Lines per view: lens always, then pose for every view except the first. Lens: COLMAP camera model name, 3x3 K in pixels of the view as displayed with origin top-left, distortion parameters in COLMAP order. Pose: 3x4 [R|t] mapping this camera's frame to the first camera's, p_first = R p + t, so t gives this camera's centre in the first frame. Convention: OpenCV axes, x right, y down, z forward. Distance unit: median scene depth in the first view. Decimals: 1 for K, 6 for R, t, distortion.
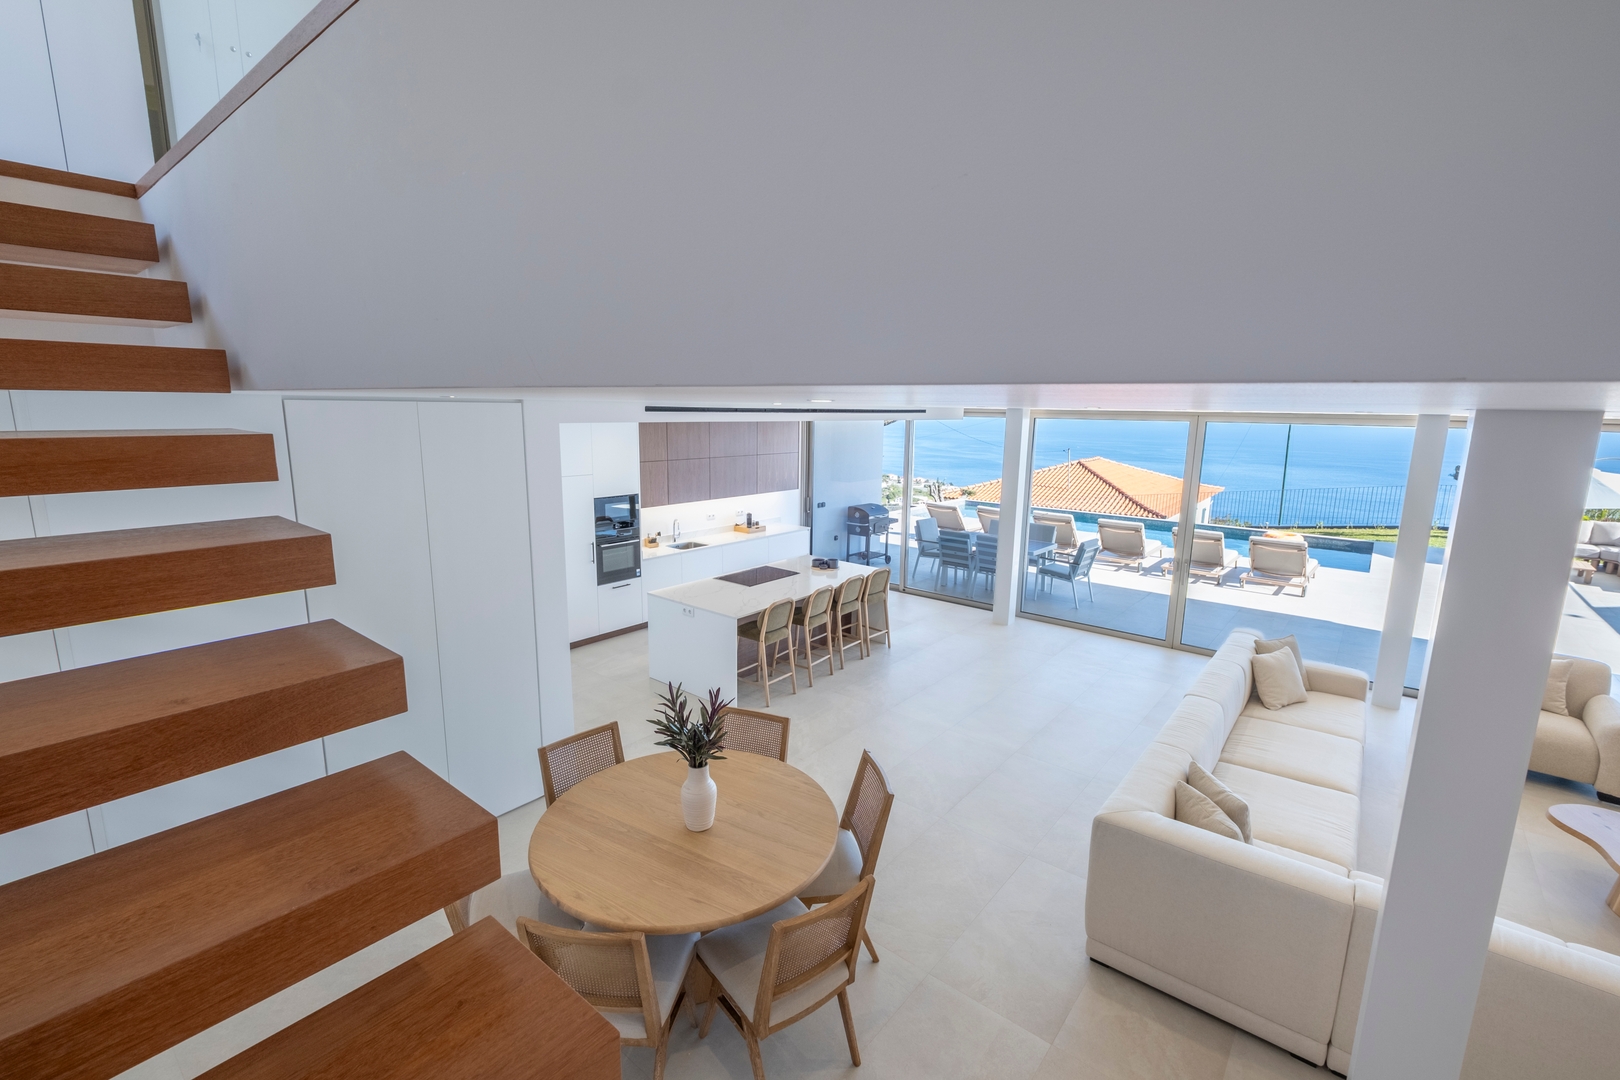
lens RADIAL K [[710.7, 0, 814.9], [0, 710.7, 531.9], [0, 0, 1]] dist [0.000815, -0.000174]
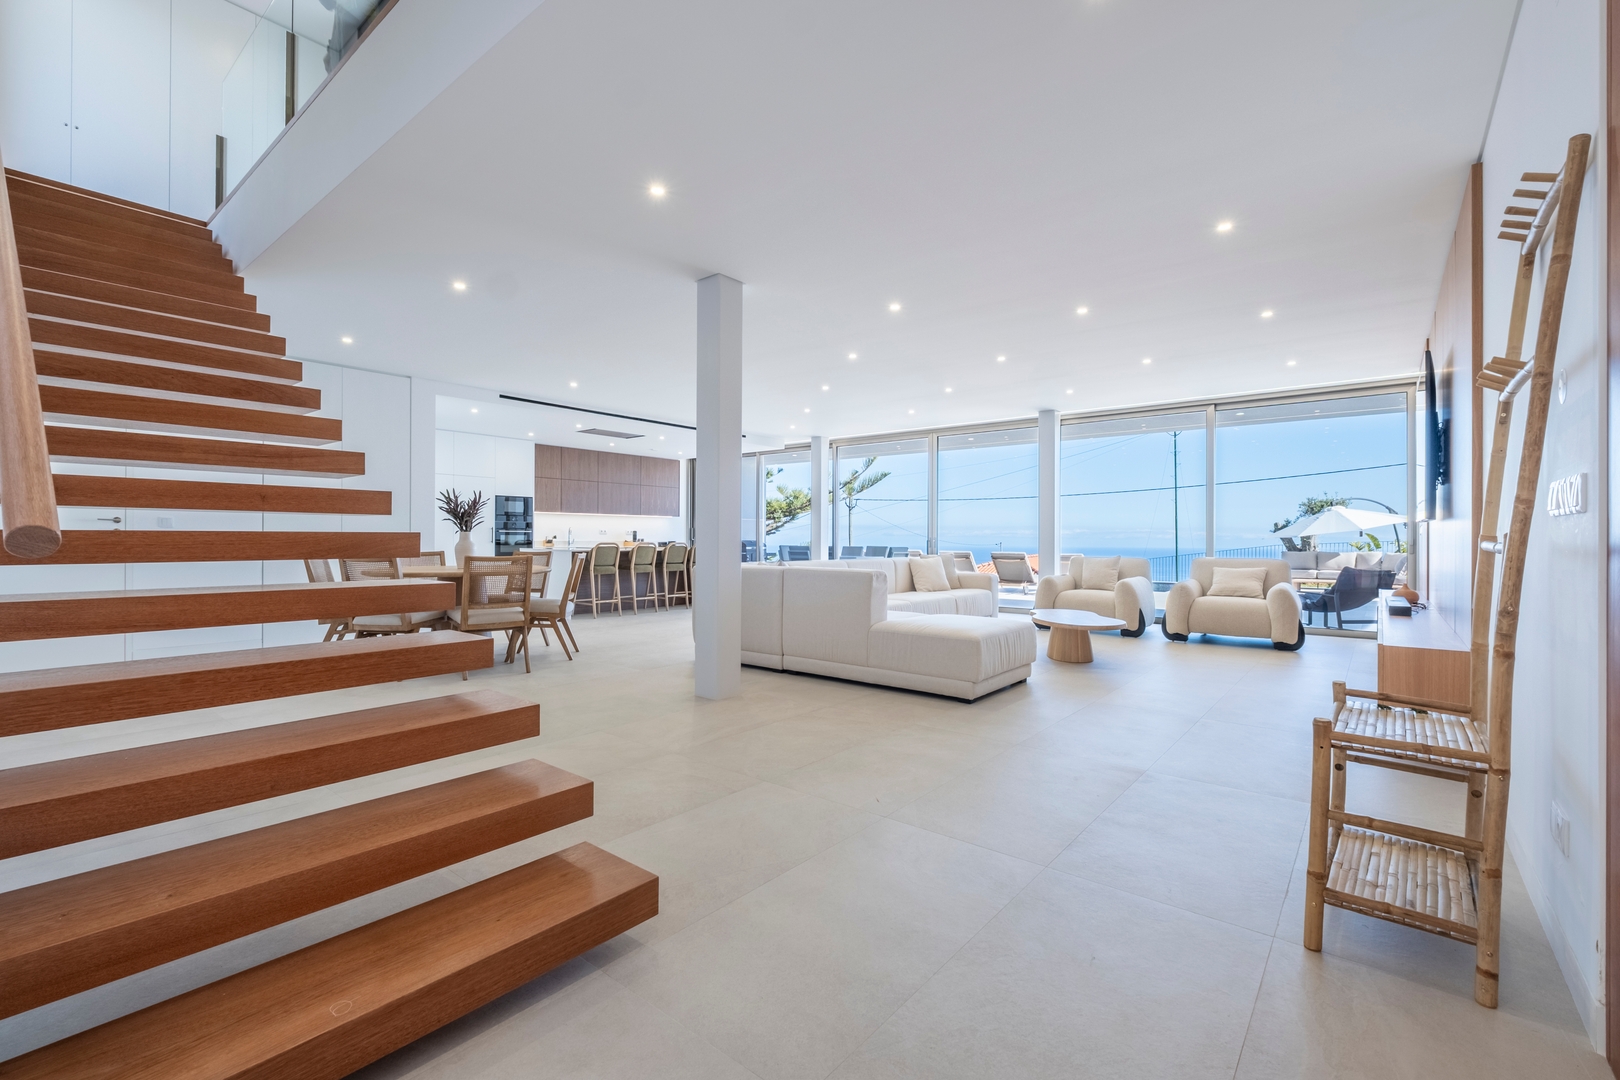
lens RADIAL K [[710.7, 0, 814.9], [0, 710.7, 531.9], [0, 0, 1]] dist [0.000815, -0.000174]
pose [[0.999908, -0.012326, -0.005717, 0.300821], [0.011064, 0.982872, -0.183958, 0.270758], [0.007886, 0.183878, 0.982917, -0.315049]]
